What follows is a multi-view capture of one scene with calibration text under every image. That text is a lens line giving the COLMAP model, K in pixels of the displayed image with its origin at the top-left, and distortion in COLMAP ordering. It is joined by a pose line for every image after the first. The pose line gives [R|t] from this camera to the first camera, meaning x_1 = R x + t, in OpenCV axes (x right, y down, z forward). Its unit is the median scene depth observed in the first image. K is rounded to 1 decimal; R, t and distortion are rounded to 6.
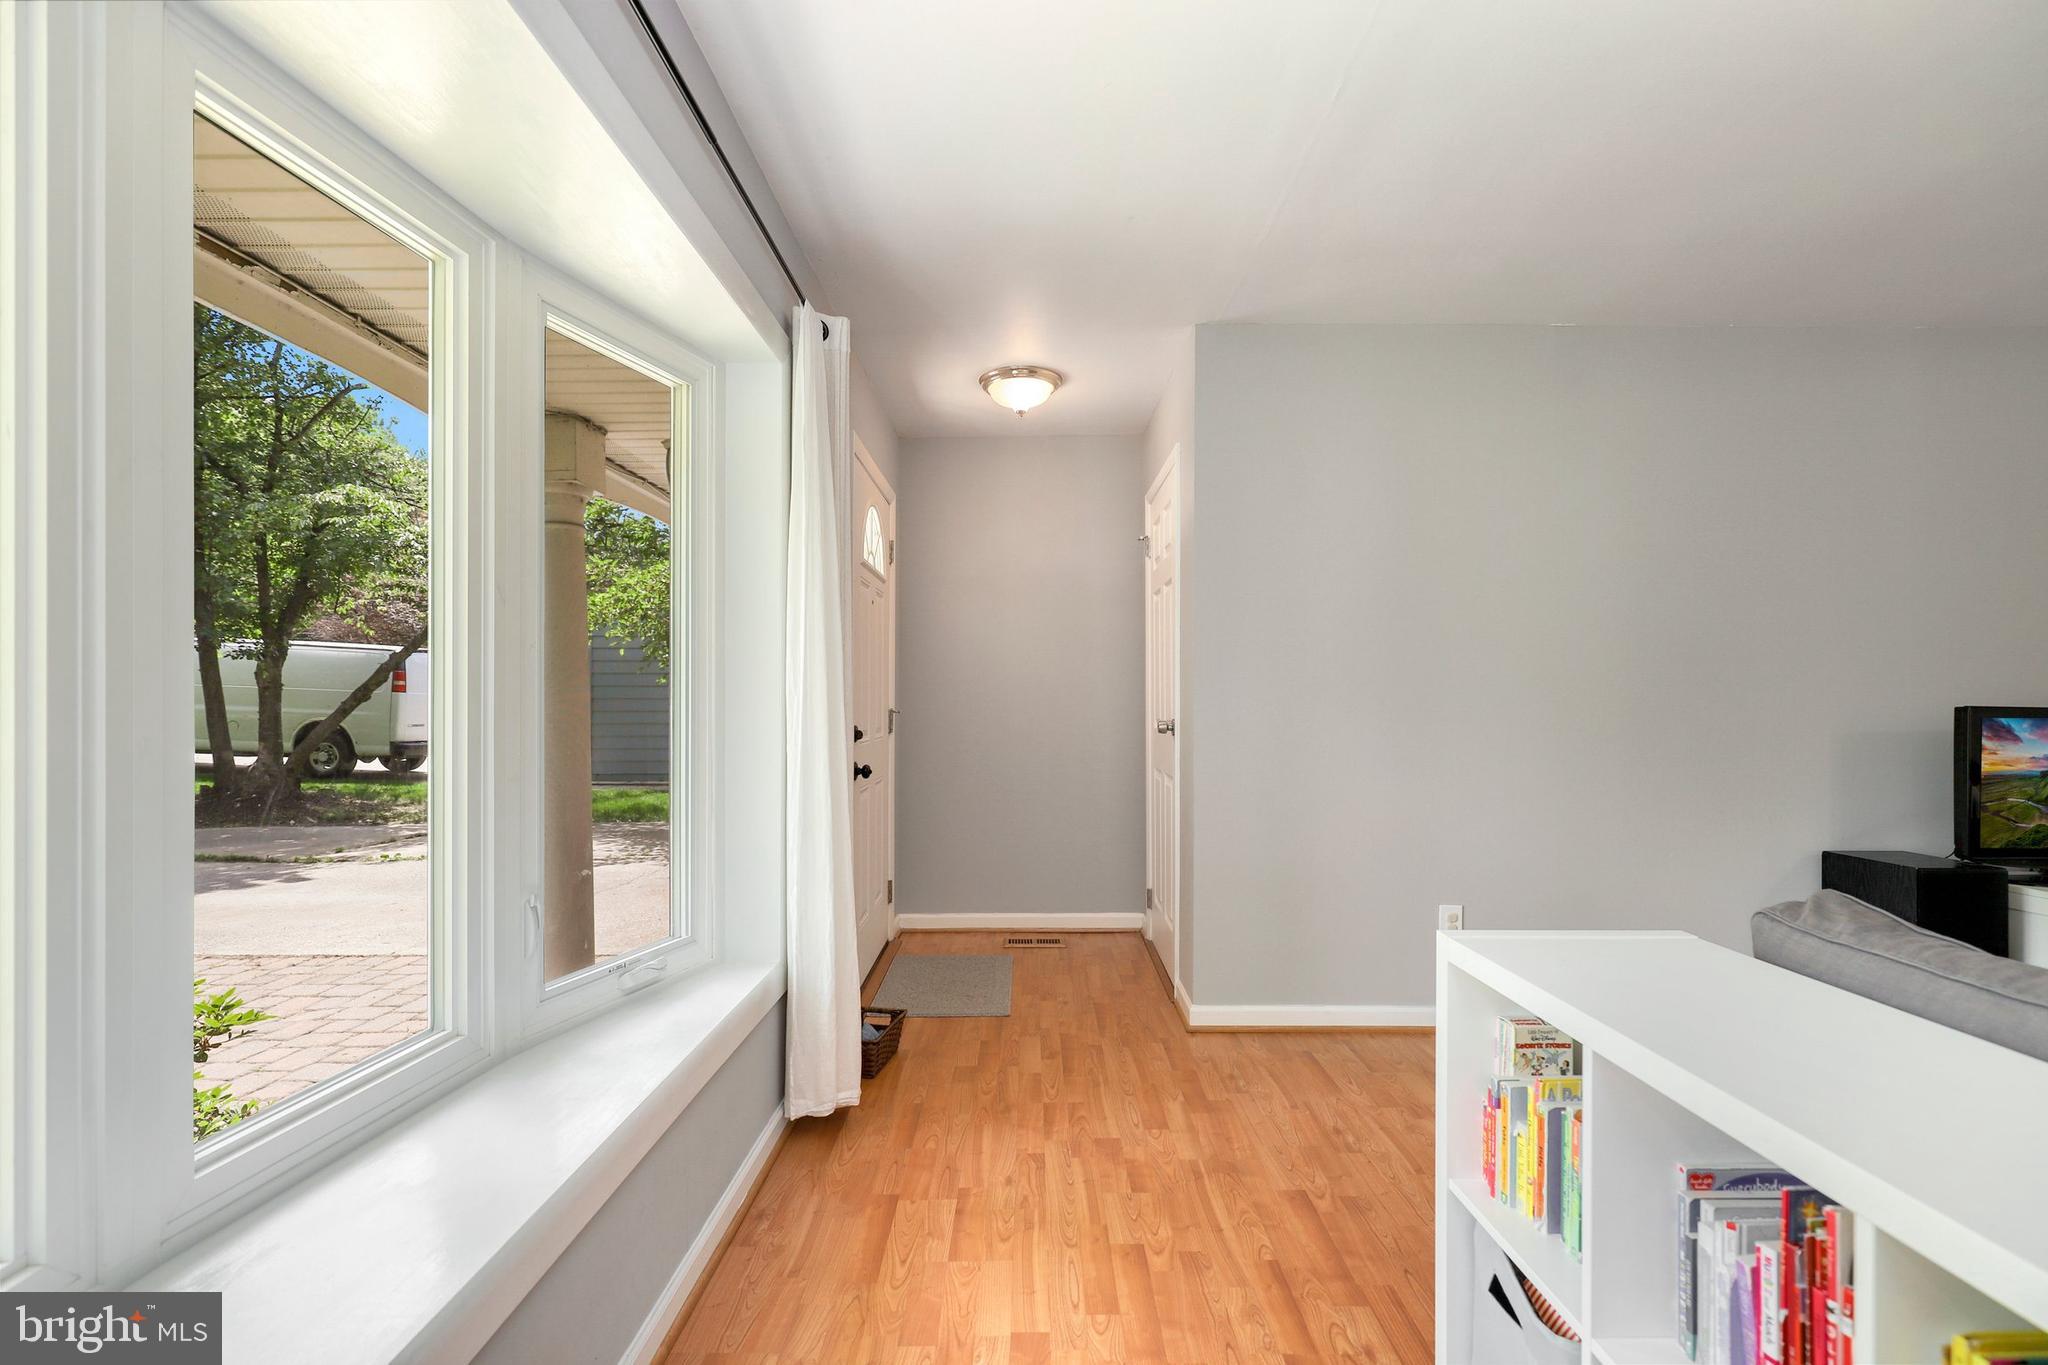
lens RADIAL K [[929.0, 0, 1030.2], [0, 929.0, 698.3], [0, 0, 1]] dist [-0.000654, -0.000108]
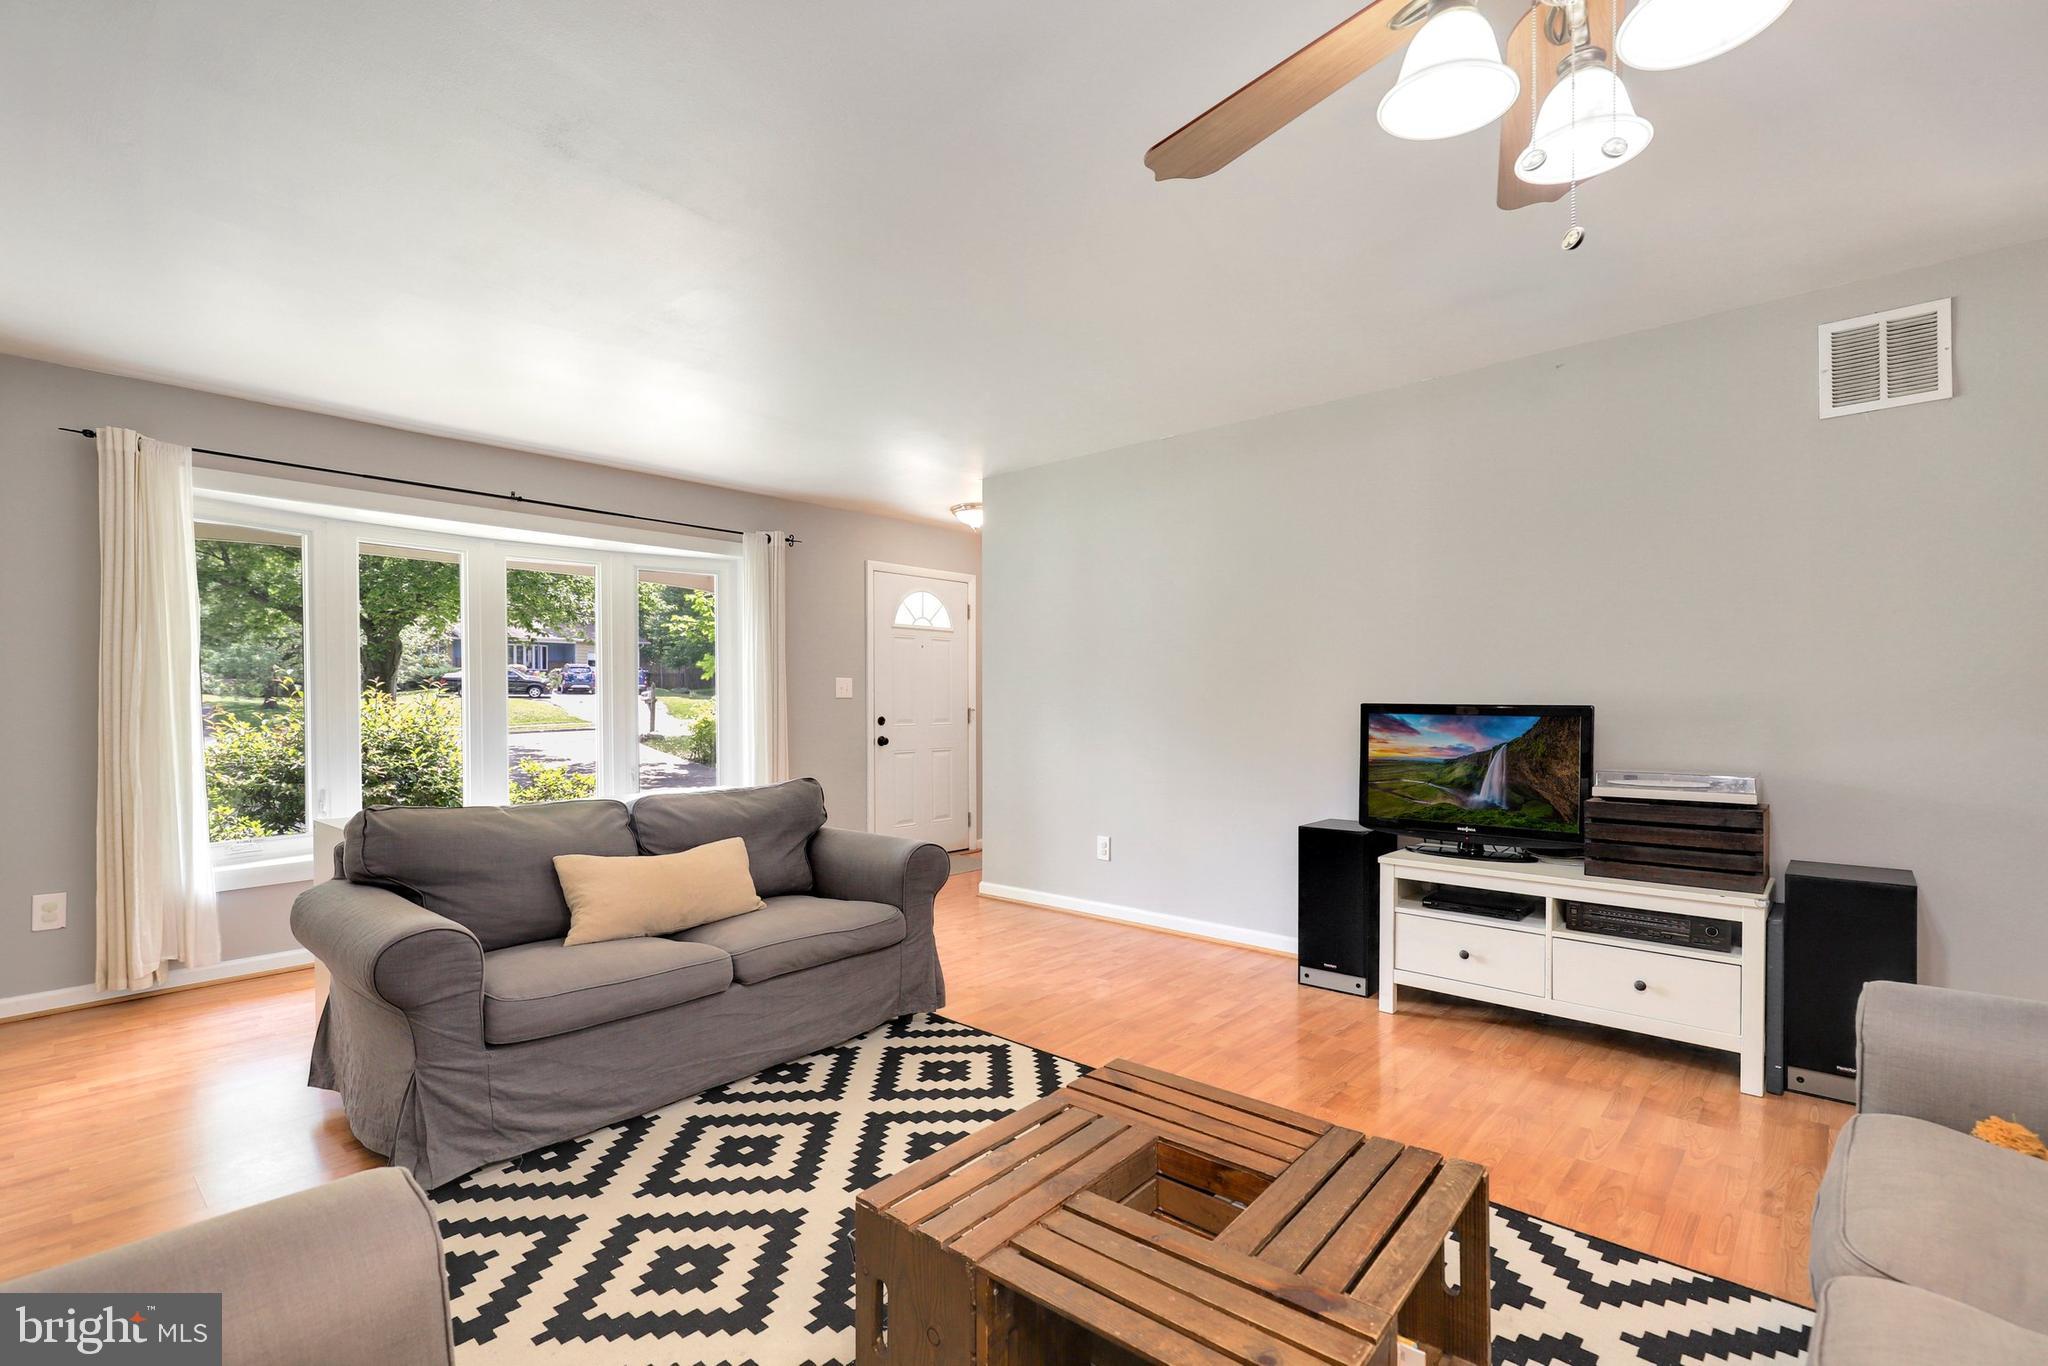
lens RADIAL K [[930.0, 0, 1037.4], [0, 930.0, 709.4], [0, 0, 1]] dist [0.002154, 0.000597]
pose [[0.759039, -0.000210, -0.651045, 1.484786], [0.006481, 0.999953, 0.007233, 0.003645], [0.651013, -0.009709, 0.759004, -0.246412]]
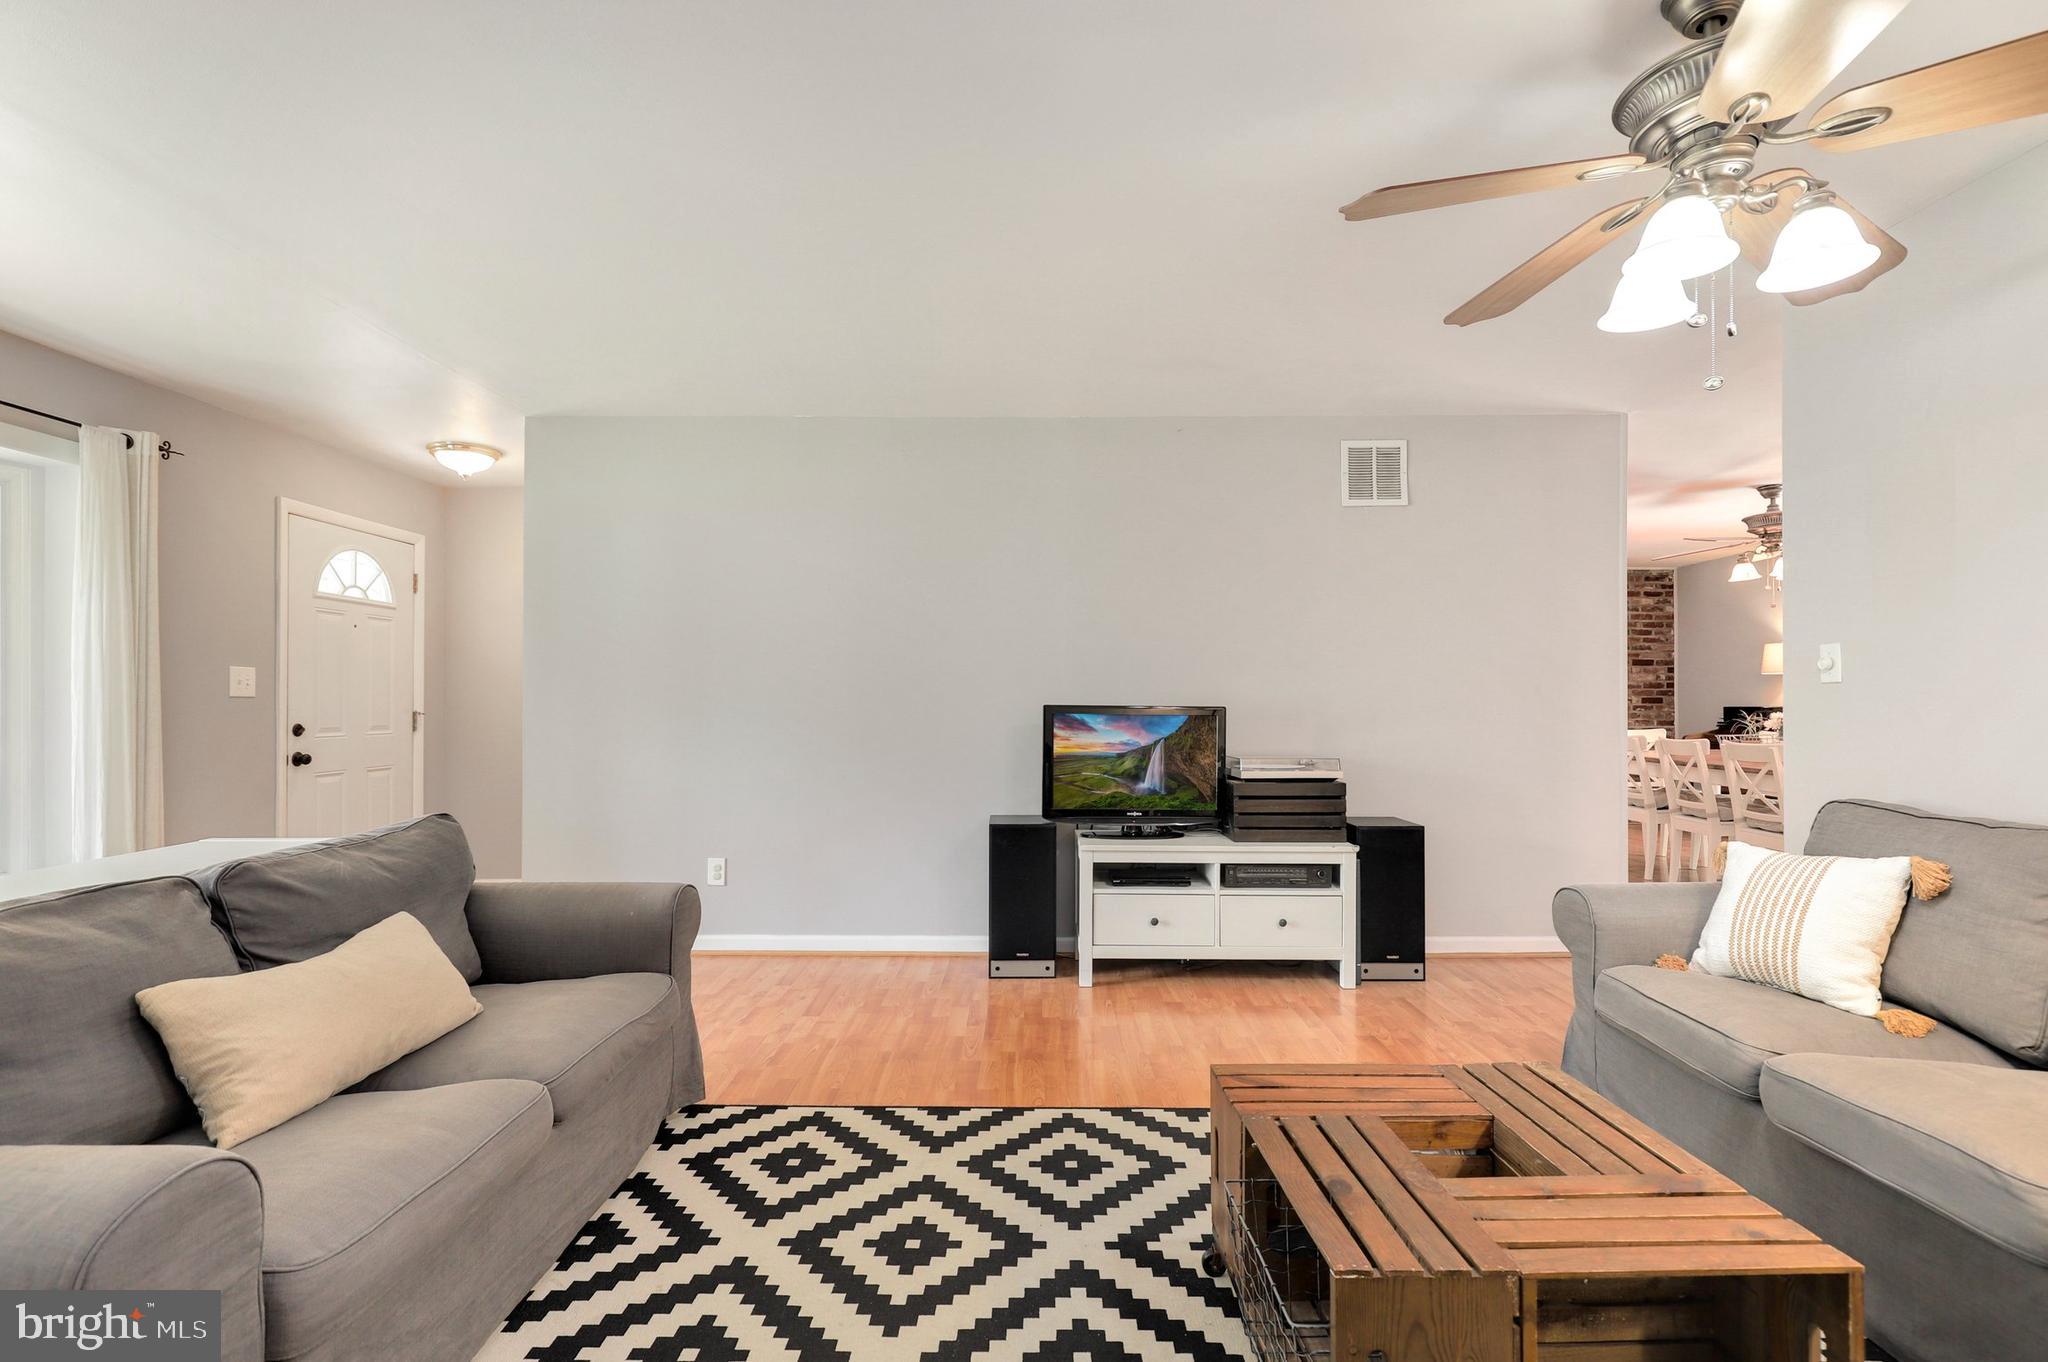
lens RADIAL K [[931.6, 0, 1034.1], [0, 931.6, 691.7], [0, 0, 1]] dist [0.003252, -0.000001]
pose [[0.999935, -0.004243, 0.010552, 0.967920], [0.004346, 0.999943, -0.009776, 0.001959], [-0.010509, 0.009821, 0.999897, -0.363029]]
